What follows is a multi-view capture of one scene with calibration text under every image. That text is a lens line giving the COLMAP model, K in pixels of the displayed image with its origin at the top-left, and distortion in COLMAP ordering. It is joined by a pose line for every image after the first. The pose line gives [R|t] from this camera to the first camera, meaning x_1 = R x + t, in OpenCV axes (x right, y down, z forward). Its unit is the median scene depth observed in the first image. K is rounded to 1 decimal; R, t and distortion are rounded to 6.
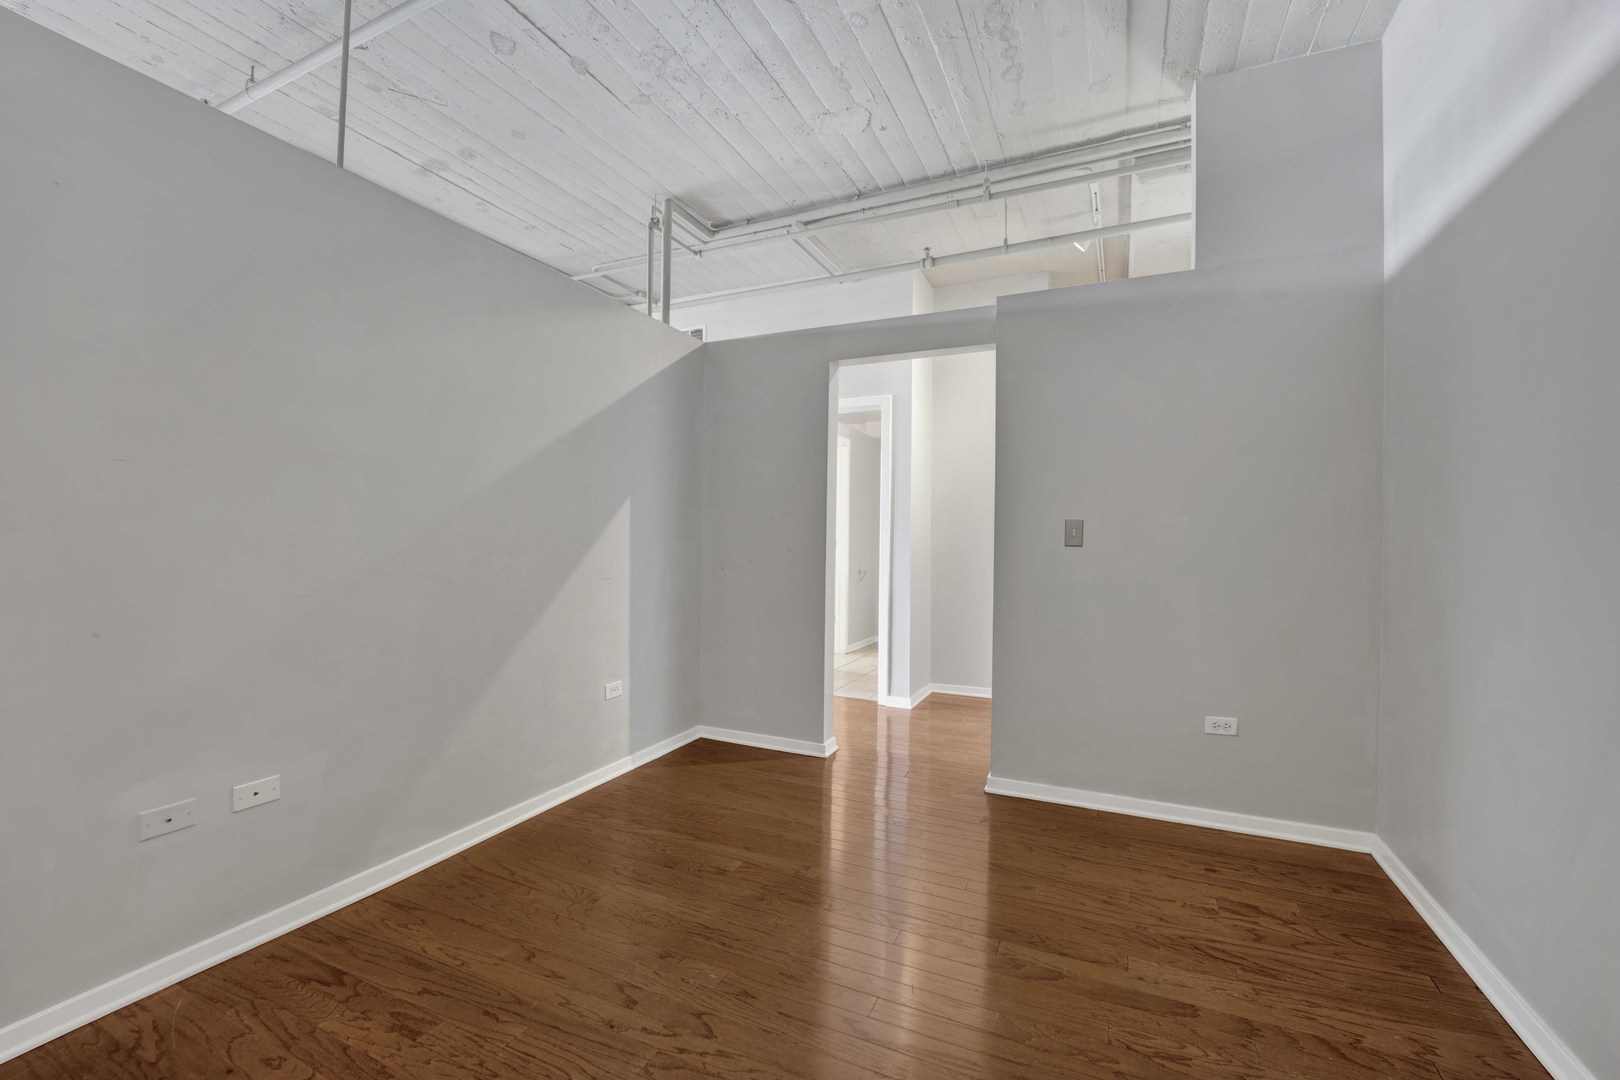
lens RADIAL K [[669.1, 0, 805.4], [0, 669.1, 538.8], [0, 0, 1]] dist [-0.020709, 0.000192]
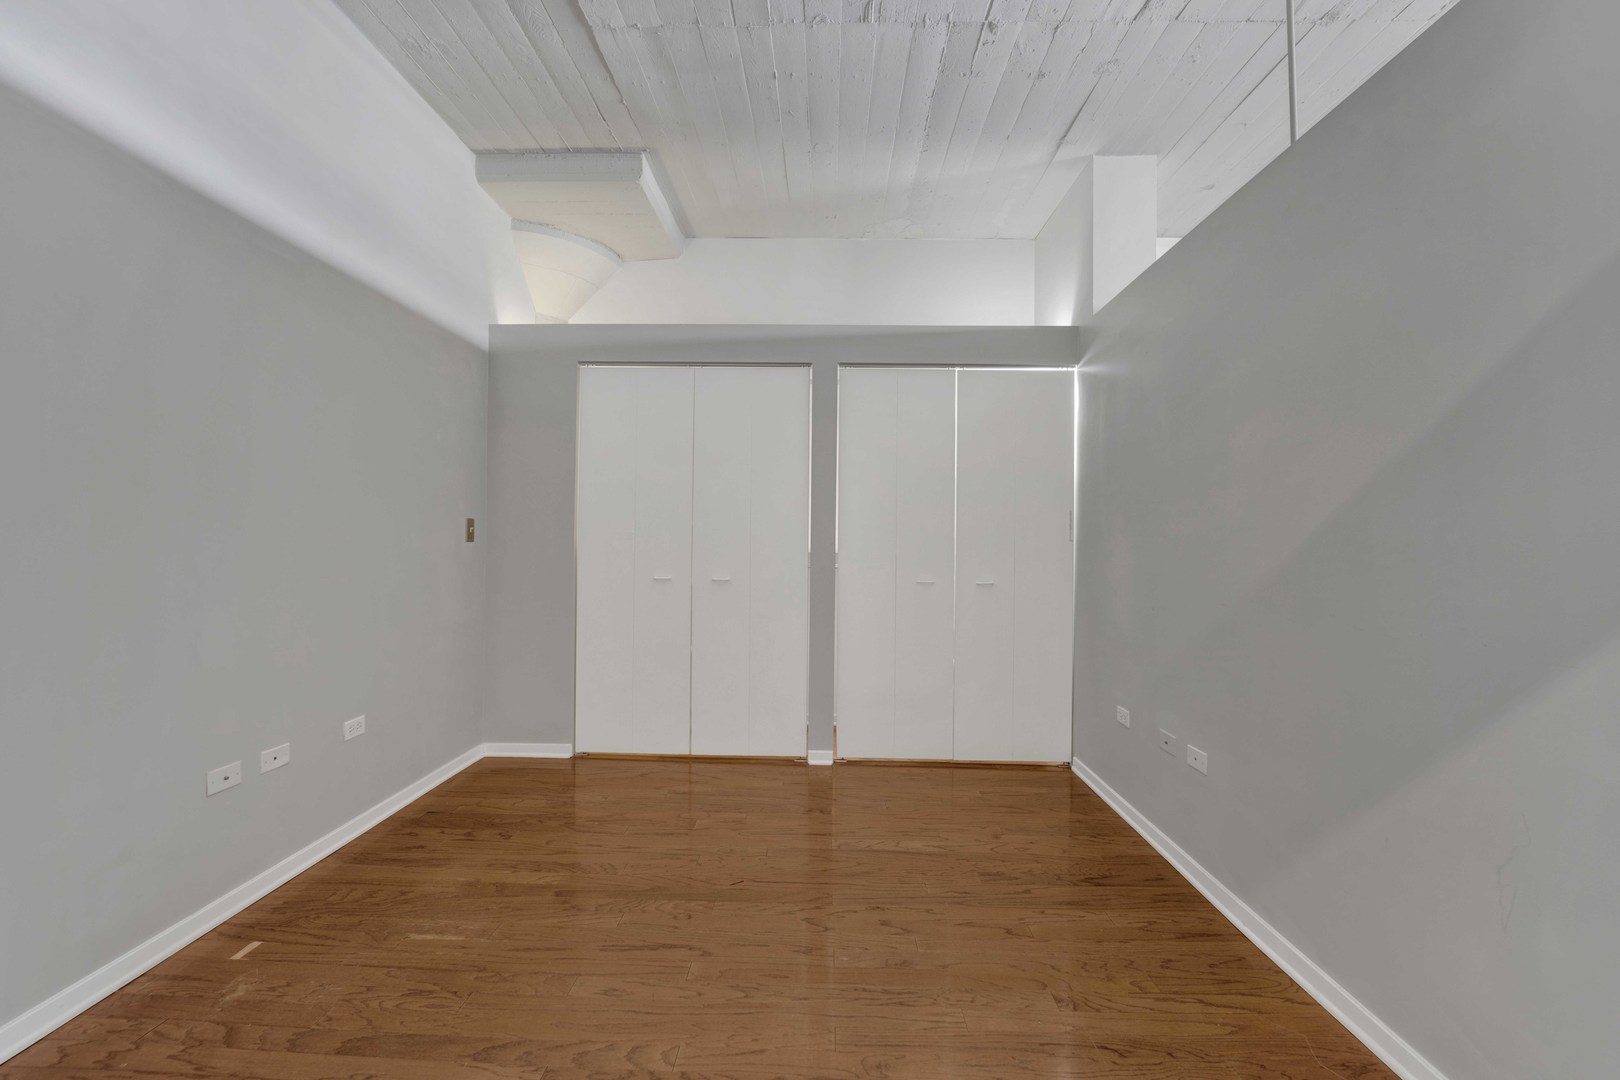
lens RADIAL K [[669.1, 0, 808.9], [0, 669.1, 539.3], [0, 0, 1]] dist [-0.020709, 0.000192]
pose [[-0.919628, -0.025381, -0.391970, 0.360975], [-0.023496, 0.999678, -0.009605, 0.005301], [0.392087, 0.000377, -0.919928, 2.046321]]
